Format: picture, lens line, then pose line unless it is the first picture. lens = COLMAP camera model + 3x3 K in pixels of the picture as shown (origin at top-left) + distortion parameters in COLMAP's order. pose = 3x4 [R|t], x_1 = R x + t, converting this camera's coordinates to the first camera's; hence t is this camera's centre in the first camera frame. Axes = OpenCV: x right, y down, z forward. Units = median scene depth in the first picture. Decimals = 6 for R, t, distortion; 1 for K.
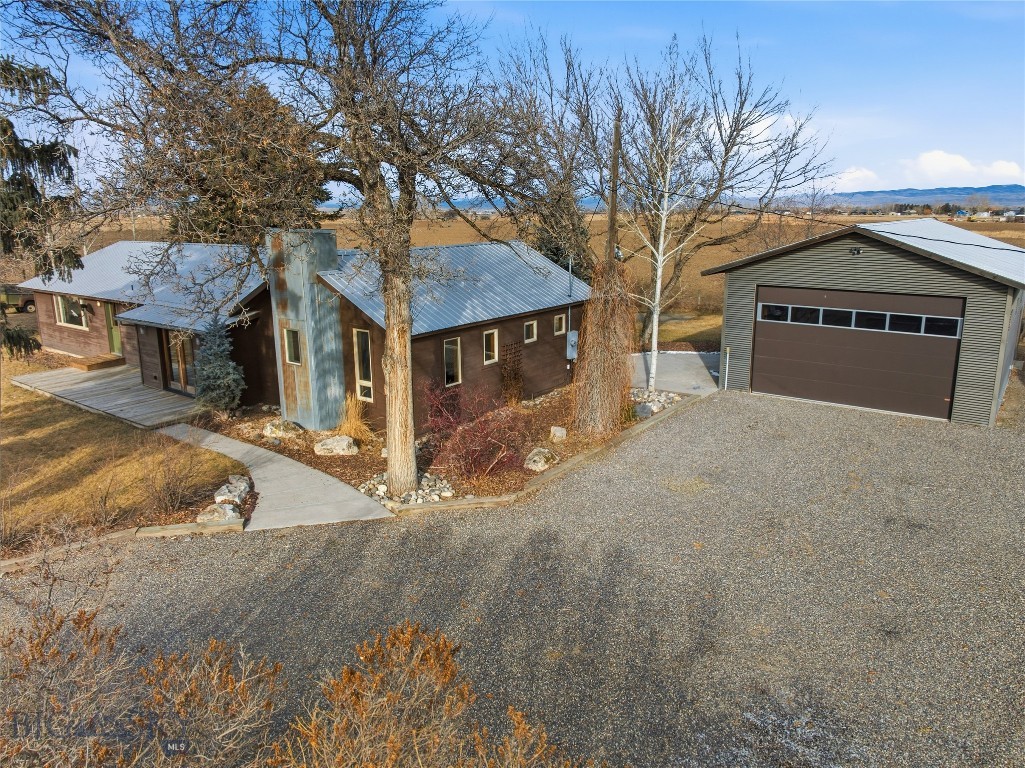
lens RADIAL K [[720.9, 0, 517.5], [0, 720.9, 380.5], [0, 0, 1]] dist [-0.055244, 0.025807]
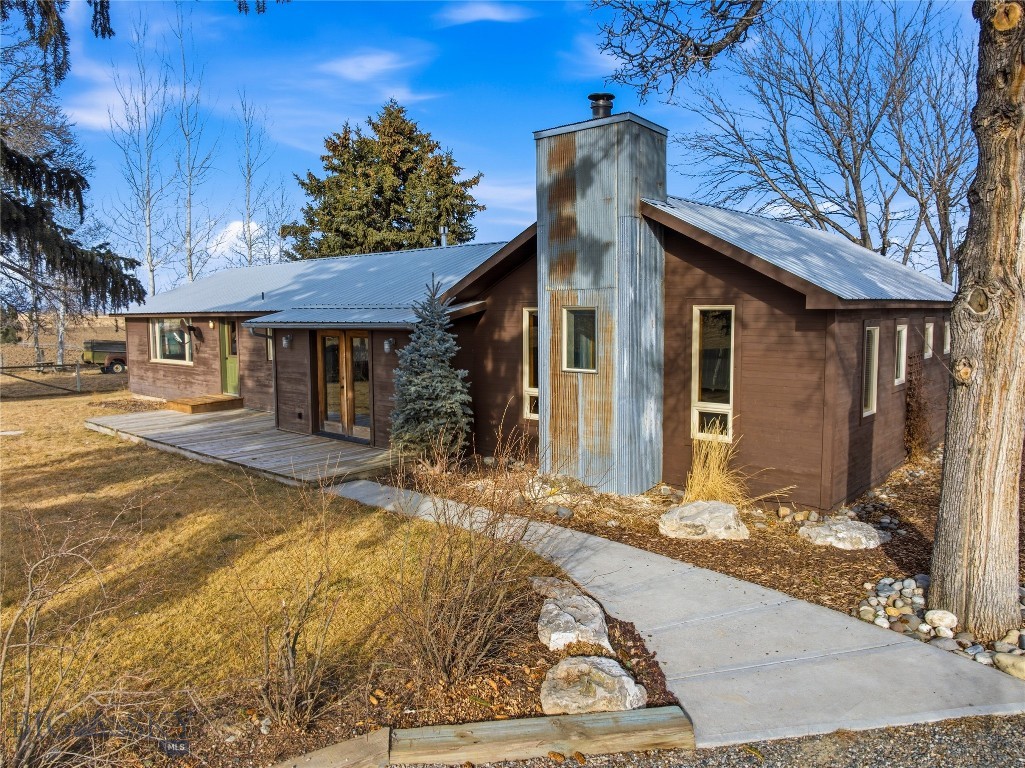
lens RADIAL K [[720.9, 0, 517.5], [0, 720.9, 380.5], [0, 0, 1]] dist [-0.055244, 0.025807]
pose [[0.996413, 0.007394, -0.084296, -0.309171], [-0.019141, 0.990051, -0.139403, 0.060903], [0.082427, 0.140516, 0.986641, 0.447725]]
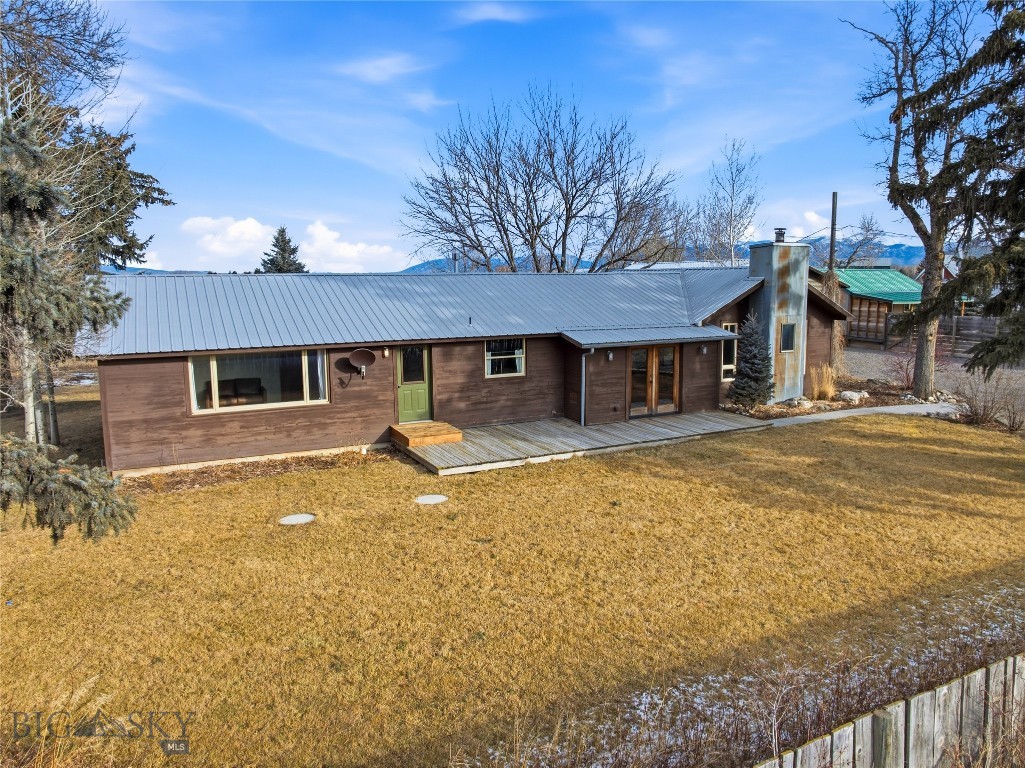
lens RADIAL K [[720.9, 0, 517.5], [0, 720.9, 380.5], [0, 0, 1]] dist [-0.055244, 0.025807]
pose [[0.467765, -0.114260, 0.876436, -1.589456], [0.218637, 0.975750, 0.010518, -0.087688], [-0.856384, 0.186701, 0.481403, 0.802362]]
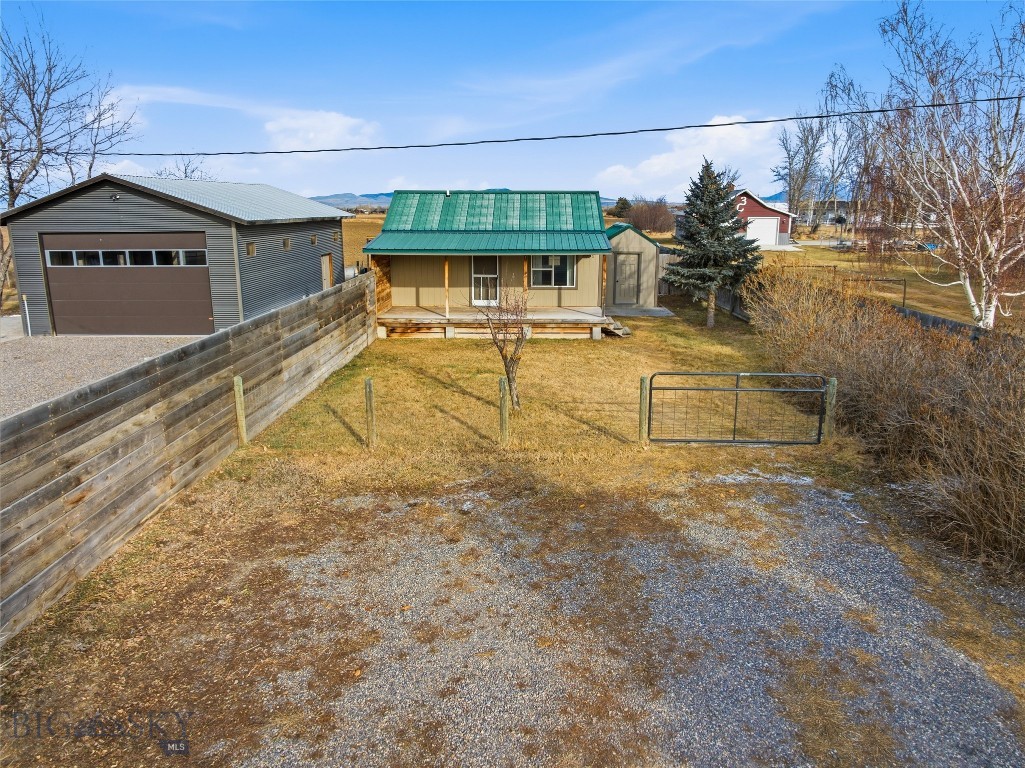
lens RADIAL K [[720.9, 0, 517.5], [0, 720.9, 380.5], [0, 0, 1]] dist [-0.055244, 0.025807]
pose [[0.816194, -0.121519, 0.564854, 0.322228], [0.121887, 0.991845, 0.037256, 0.144552], [-0.564775, 0.038440, 0.824349, -0.285428]]
